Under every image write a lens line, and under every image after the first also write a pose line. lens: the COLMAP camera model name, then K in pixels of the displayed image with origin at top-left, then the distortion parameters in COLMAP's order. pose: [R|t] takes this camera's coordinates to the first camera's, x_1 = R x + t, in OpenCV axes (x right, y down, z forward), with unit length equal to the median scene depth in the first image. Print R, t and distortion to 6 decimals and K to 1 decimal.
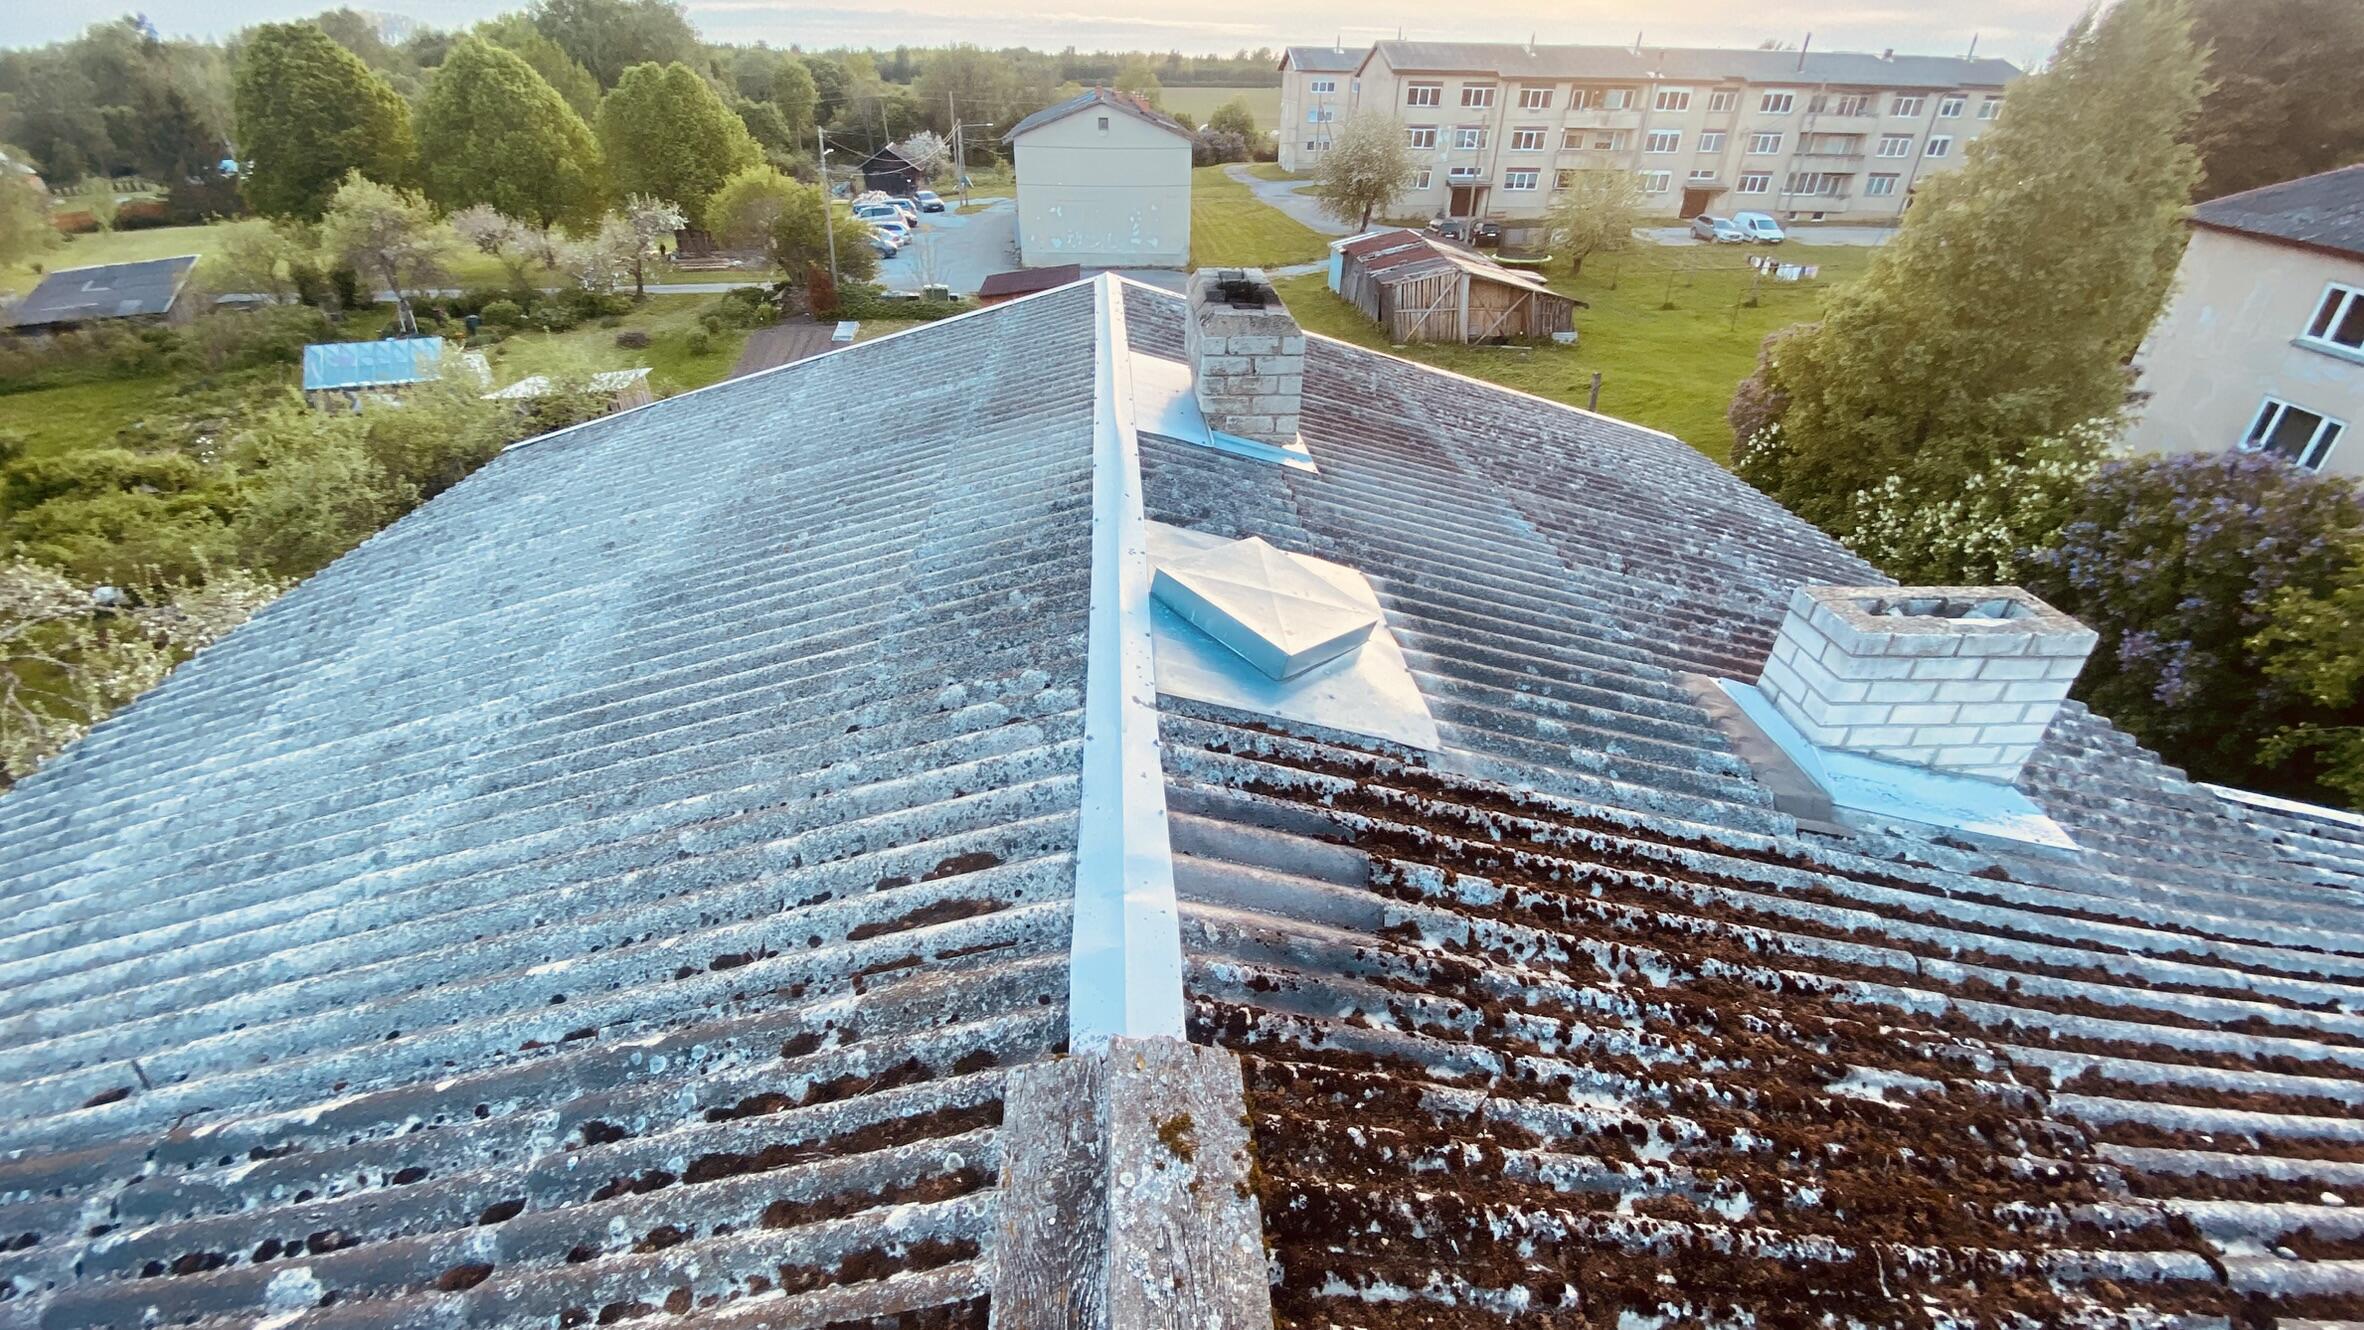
lens RADIAL K [[931.8, 0, 1182.0], [0, 931.8, 665.0], [0, 0, 1]] dist [-0.001719, -0.010519]
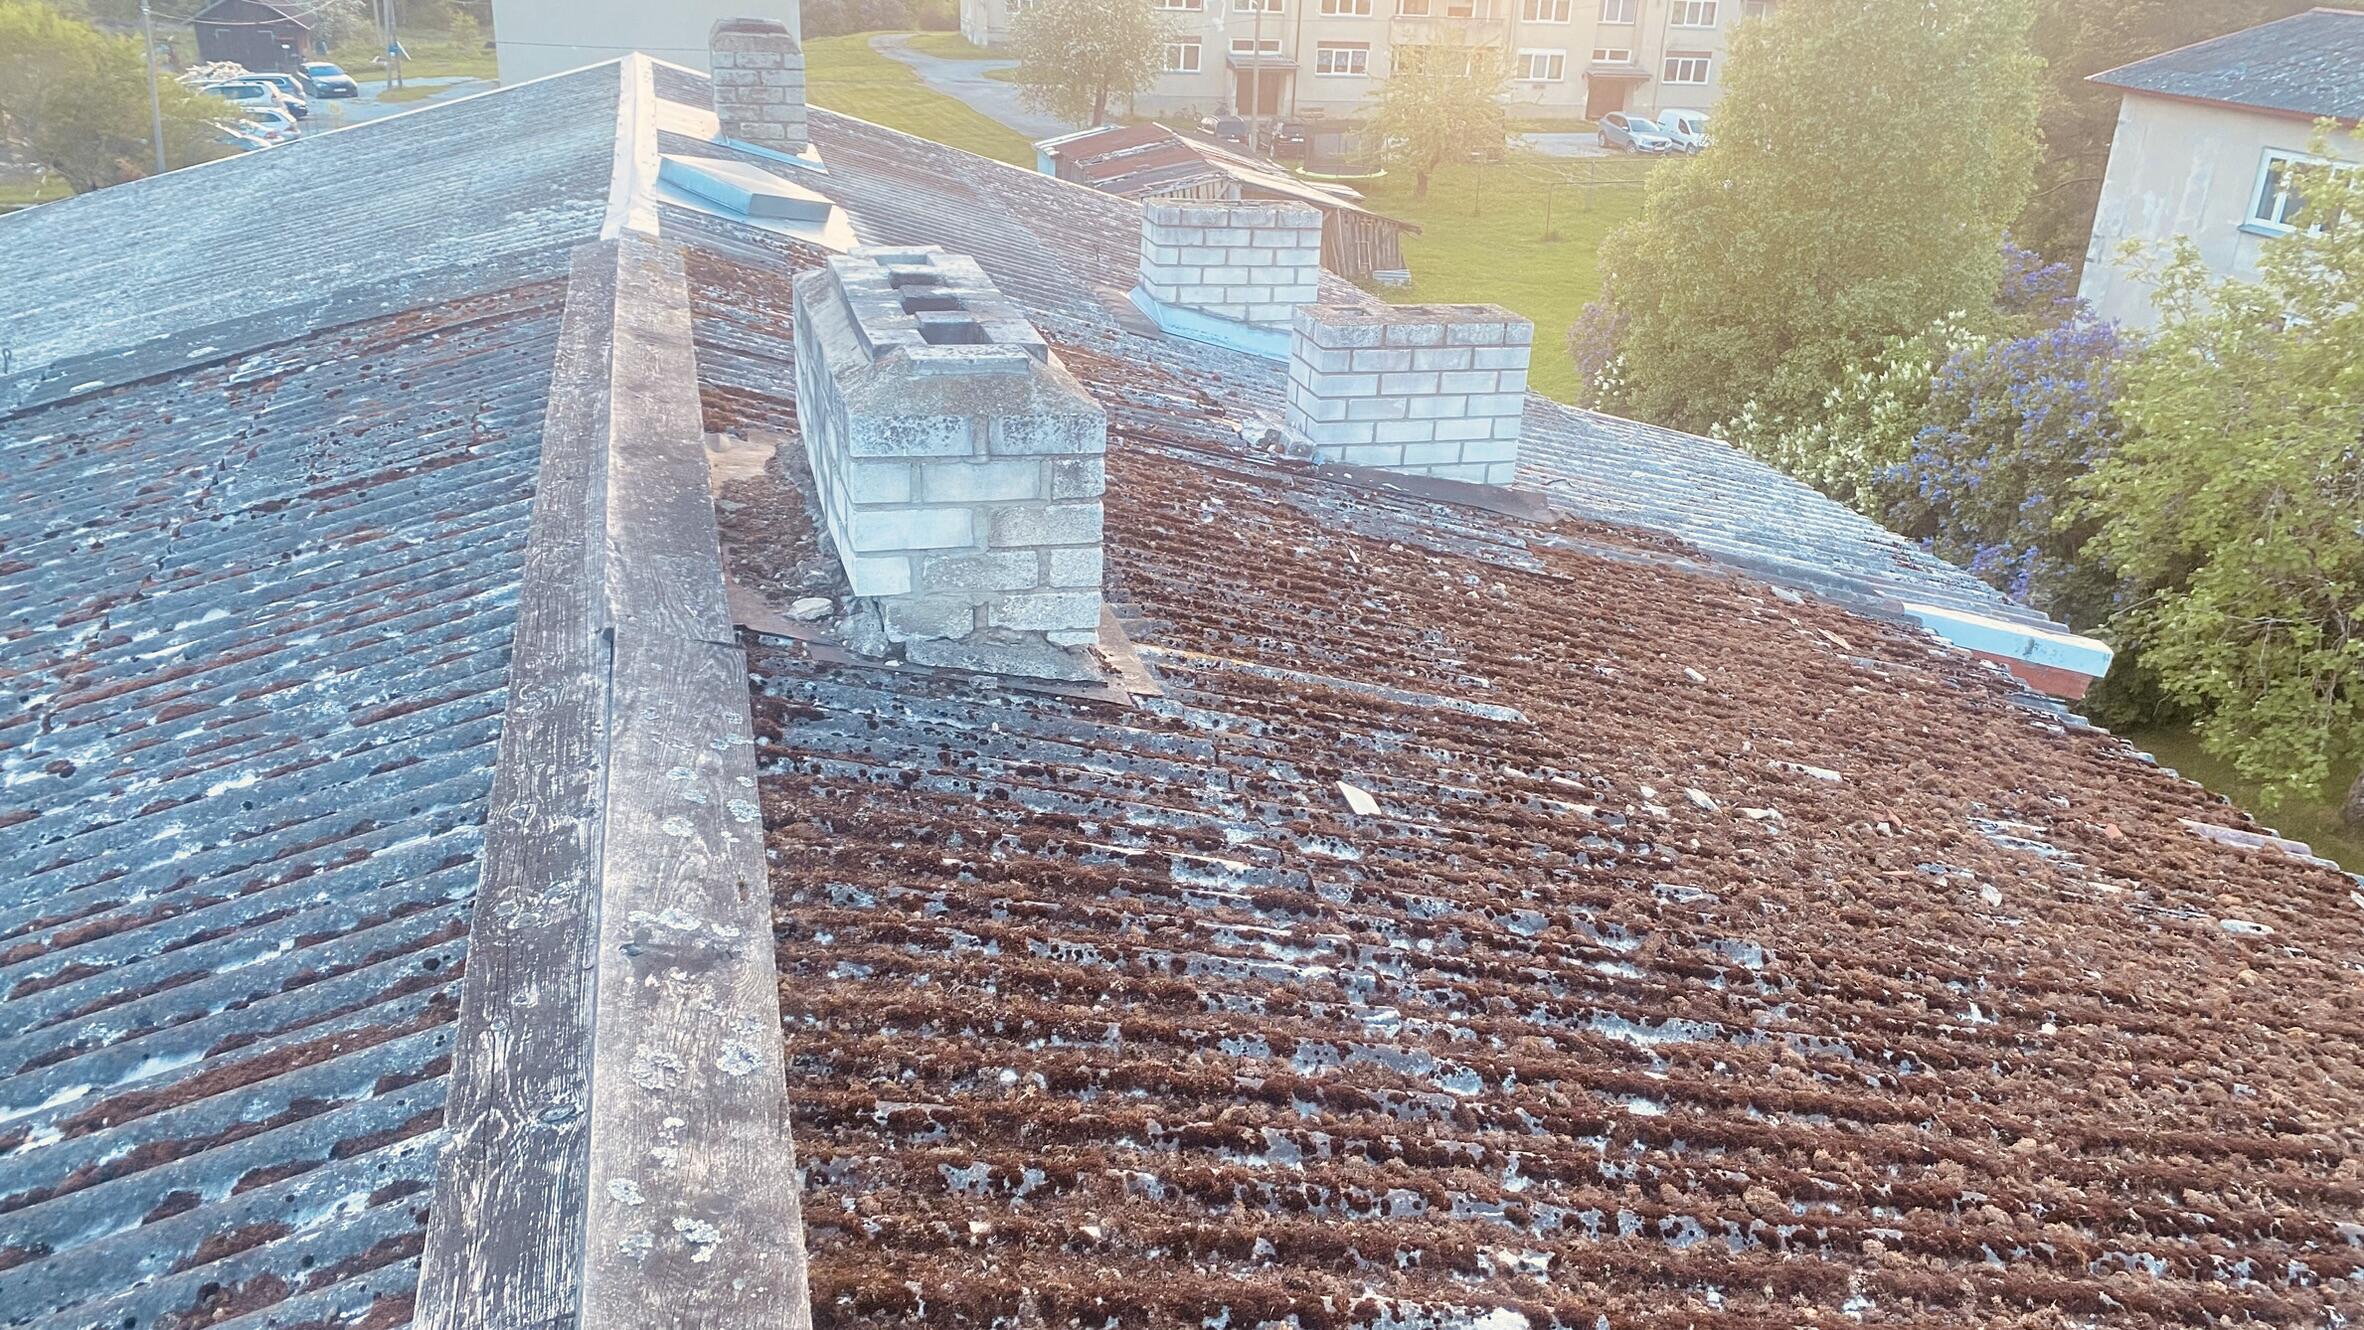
lens RADIAL K [[1762.2, 0, 1182.0], [0, 1762.2, 665.0], [0, 0, 1]] dist [0.001722, -0.004297]
pose [[0.979905, -0.047693, 0.193680, 0.029079], [0.077029, 0.986150, -0.146884, 0.167214], [-0.183992, 0.158852, 0.970007, -0.245613]]
